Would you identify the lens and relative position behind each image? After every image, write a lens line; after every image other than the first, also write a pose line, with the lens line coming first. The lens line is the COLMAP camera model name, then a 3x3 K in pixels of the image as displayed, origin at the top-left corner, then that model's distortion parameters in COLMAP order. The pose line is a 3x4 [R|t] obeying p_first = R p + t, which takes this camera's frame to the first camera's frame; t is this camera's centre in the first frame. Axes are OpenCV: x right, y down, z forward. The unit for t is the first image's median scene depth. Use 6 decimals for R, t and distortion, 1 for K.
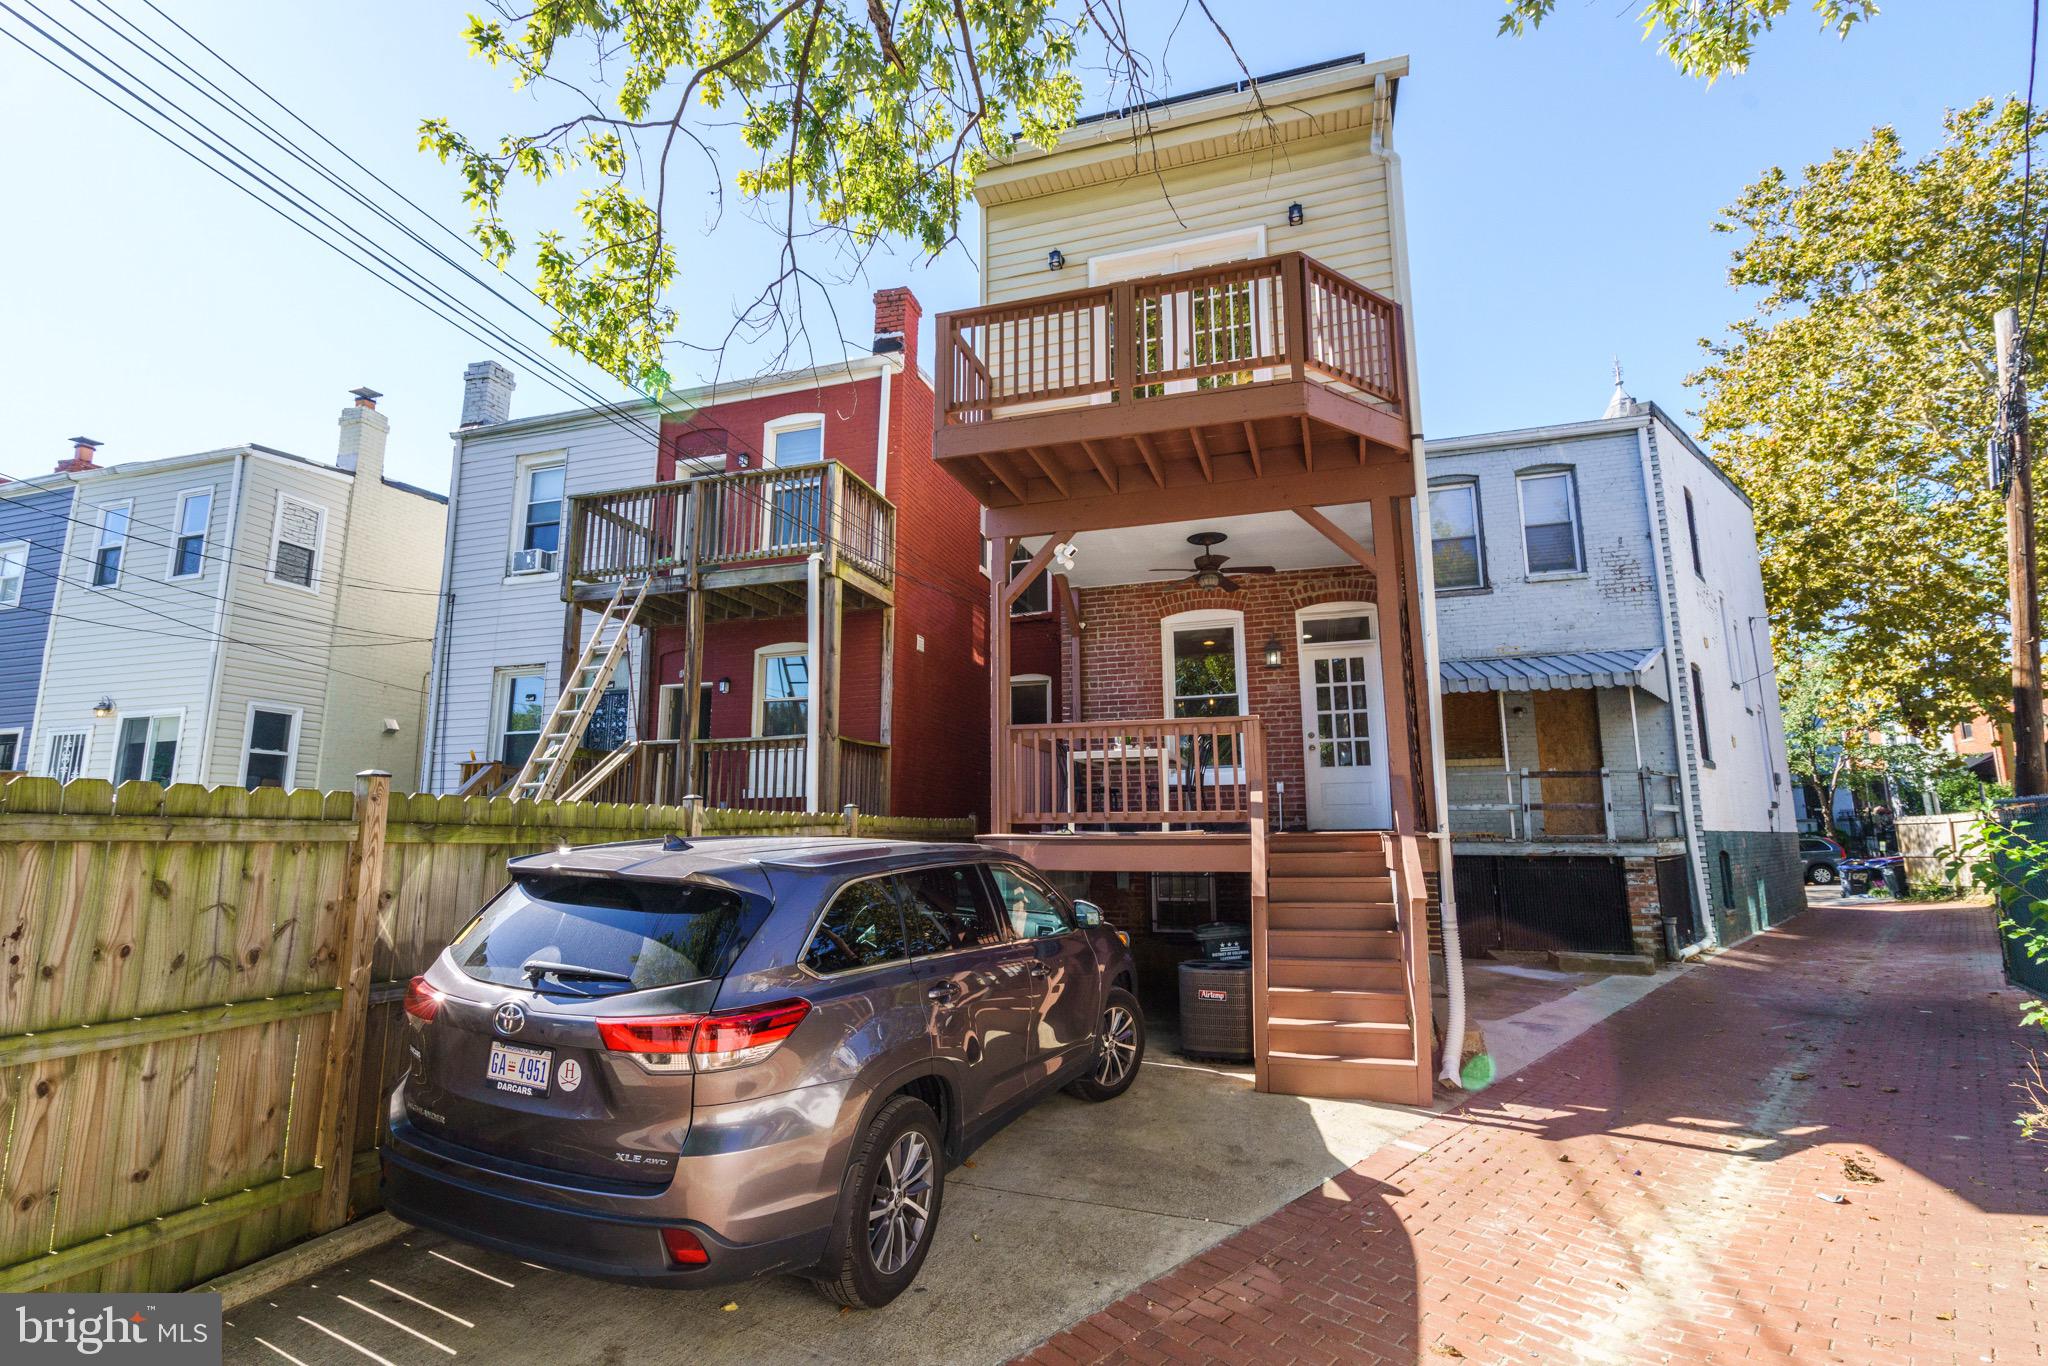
lens RADIAL K [[922.9, 0, 1019.8], [0, 922.9, 689.2], [0, 0, 1]] dist [-0.000624, 0.000251]
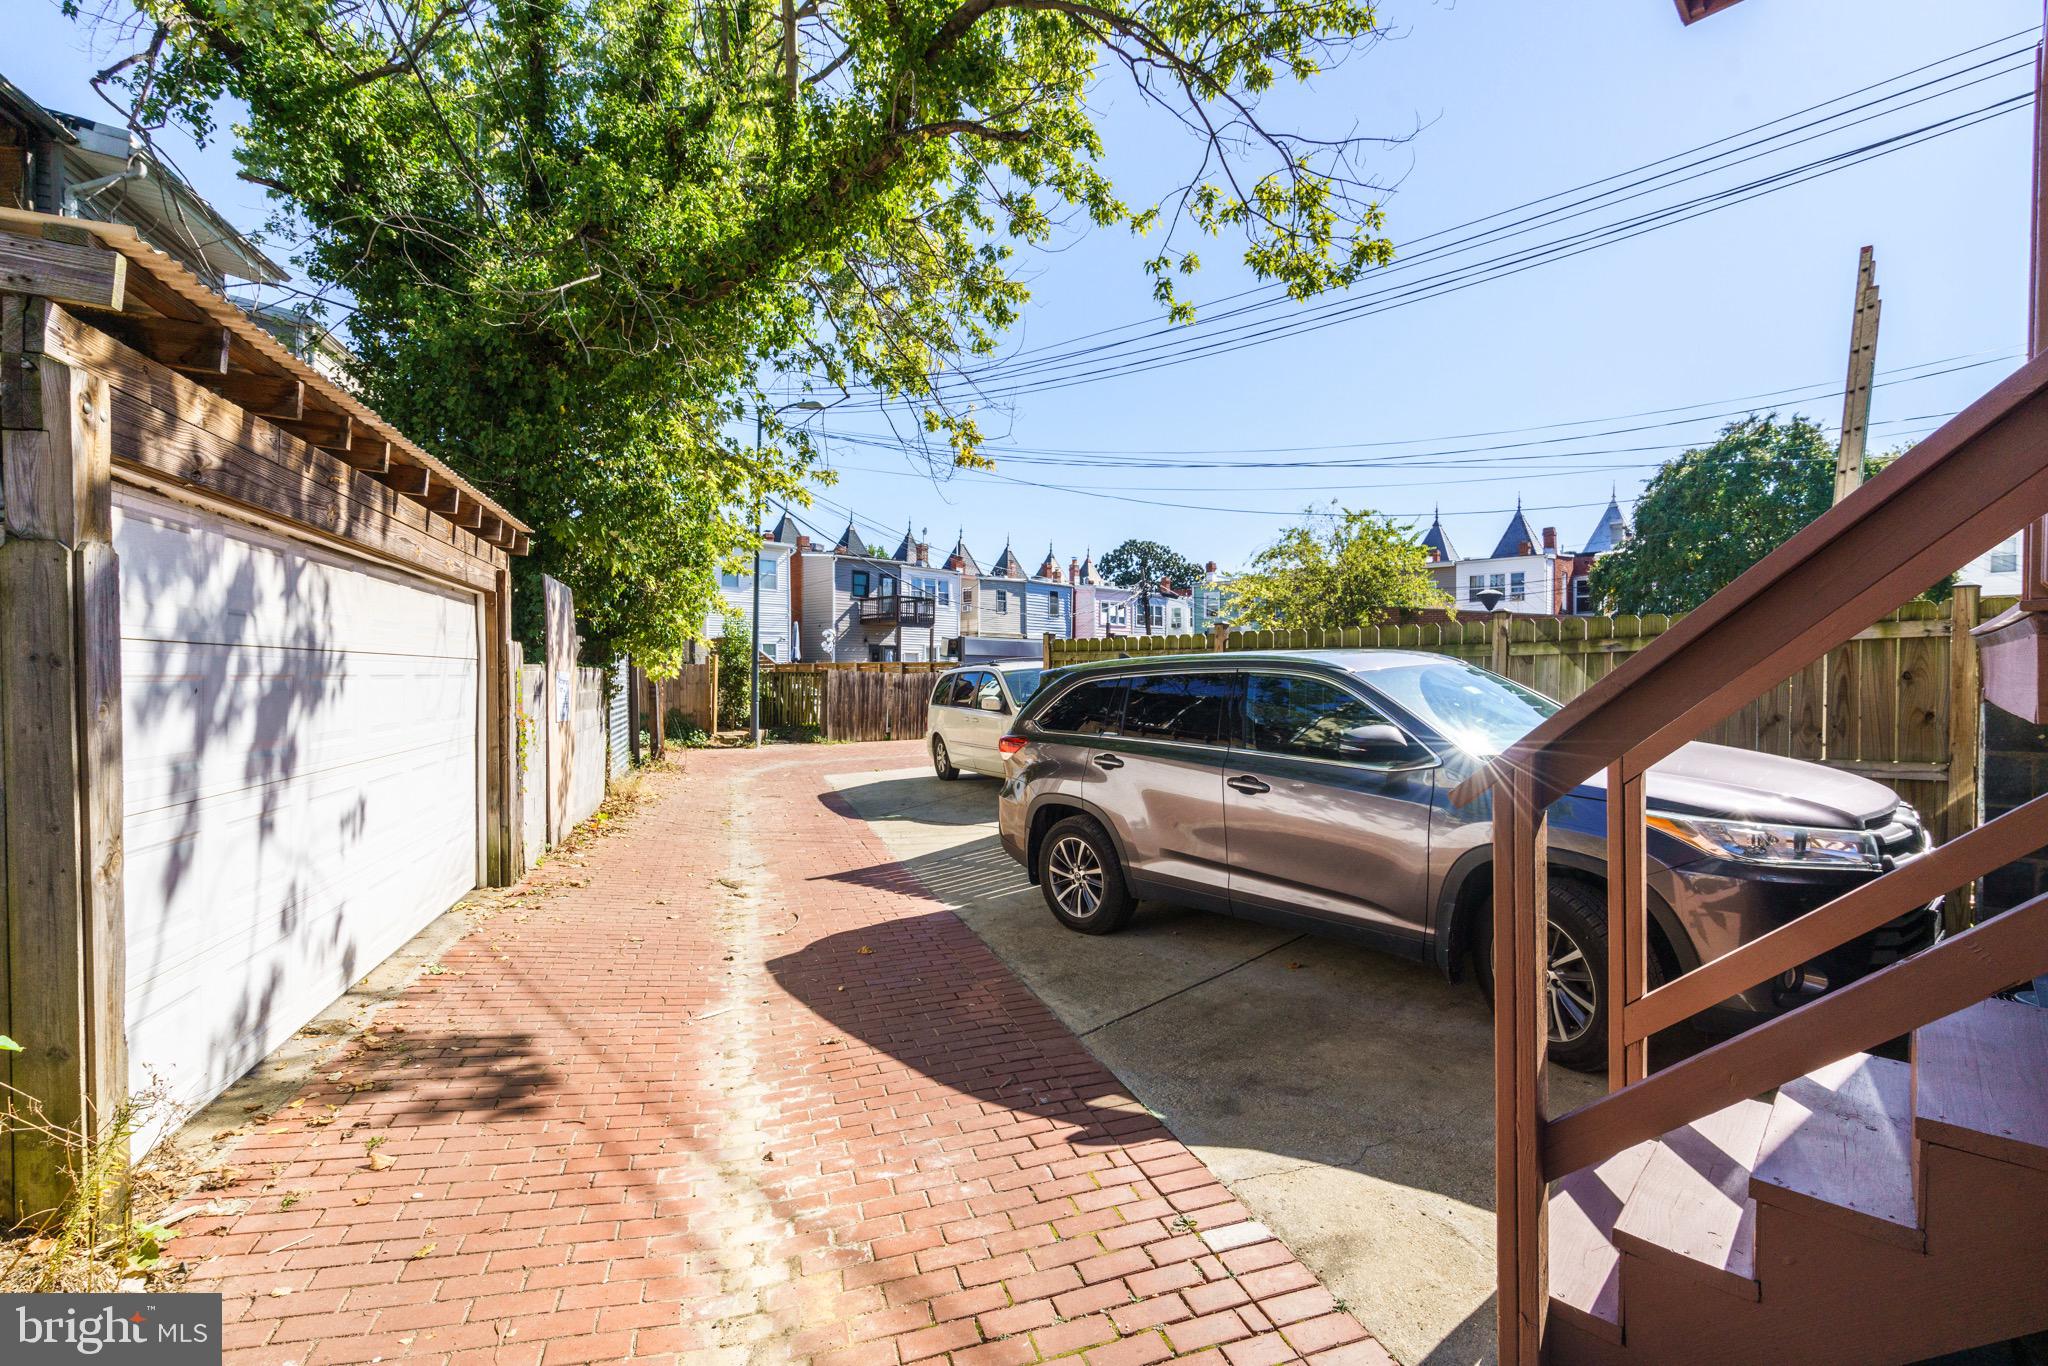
lens RADIAL K [[922.9, 0, 1019.8], [0, 922.9, 689.2], [0, 0, 1]] dist [-0.000624, 0.000251]
pose [[-0.464311, 0.013266, -0.885573, 0.445158], [0.153462, 0.985969, -0.065691, 0.108137], [0.872276, -0.166403, -0.459832, 0.573189]]
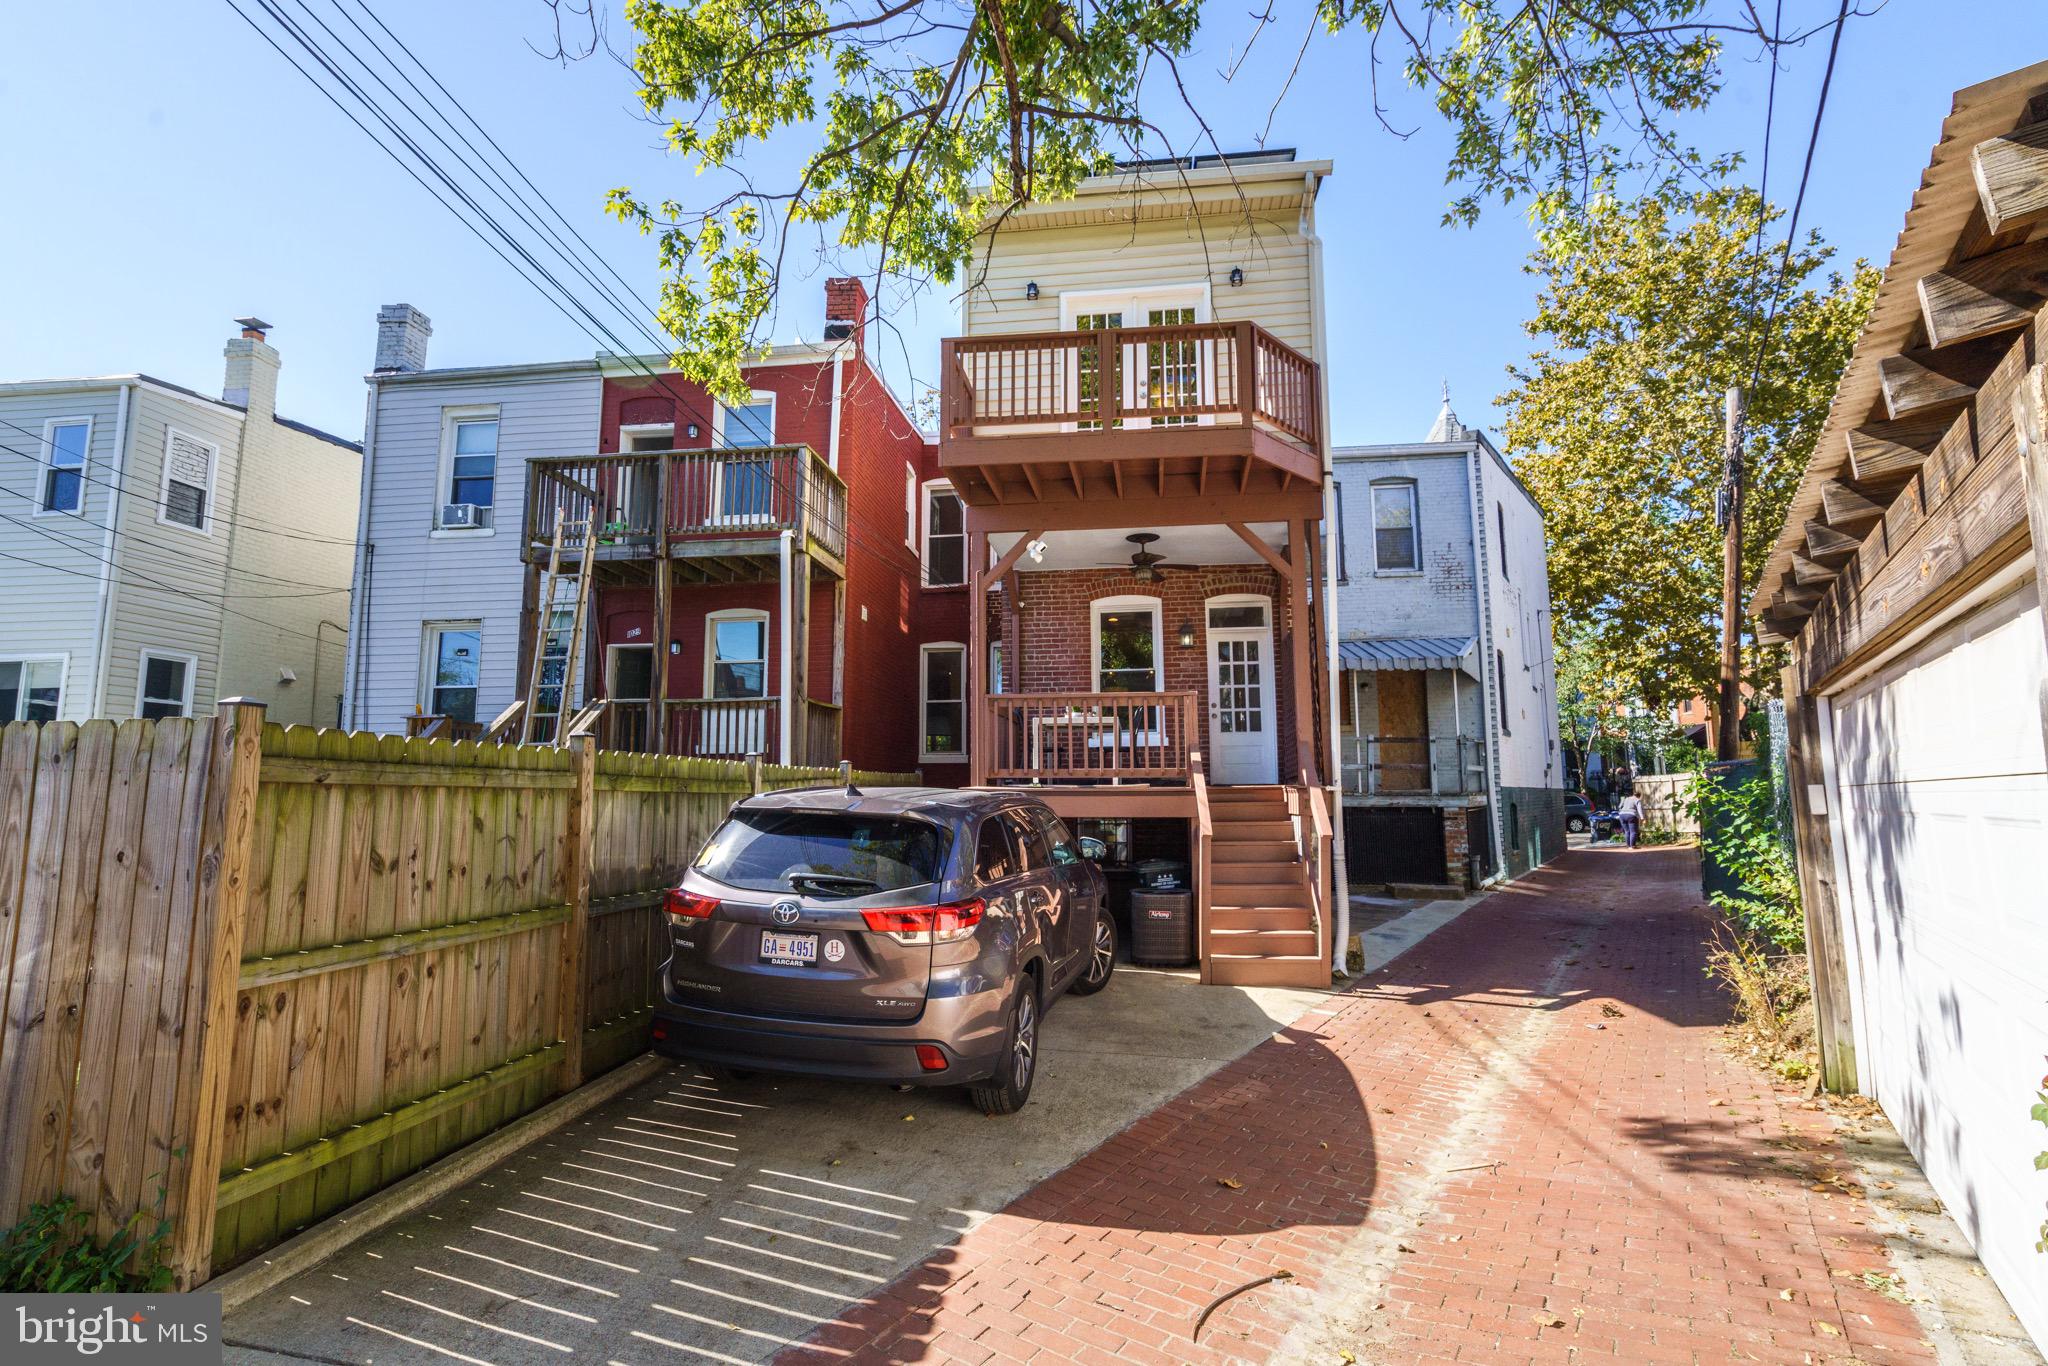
lens RADIAL K [[922.7, 0, 1021.4], [0, 922.7, 688.0], [0, 0, 1]] dist [-0.001601, 0.000418]
pose [[0.984915, 0.020936, 0.171770, -0.129677], [-0.028665, 0.998679, 0.042640, -0.015614], [-0.170651, -0.046920, 0.984214, -0.122470]]
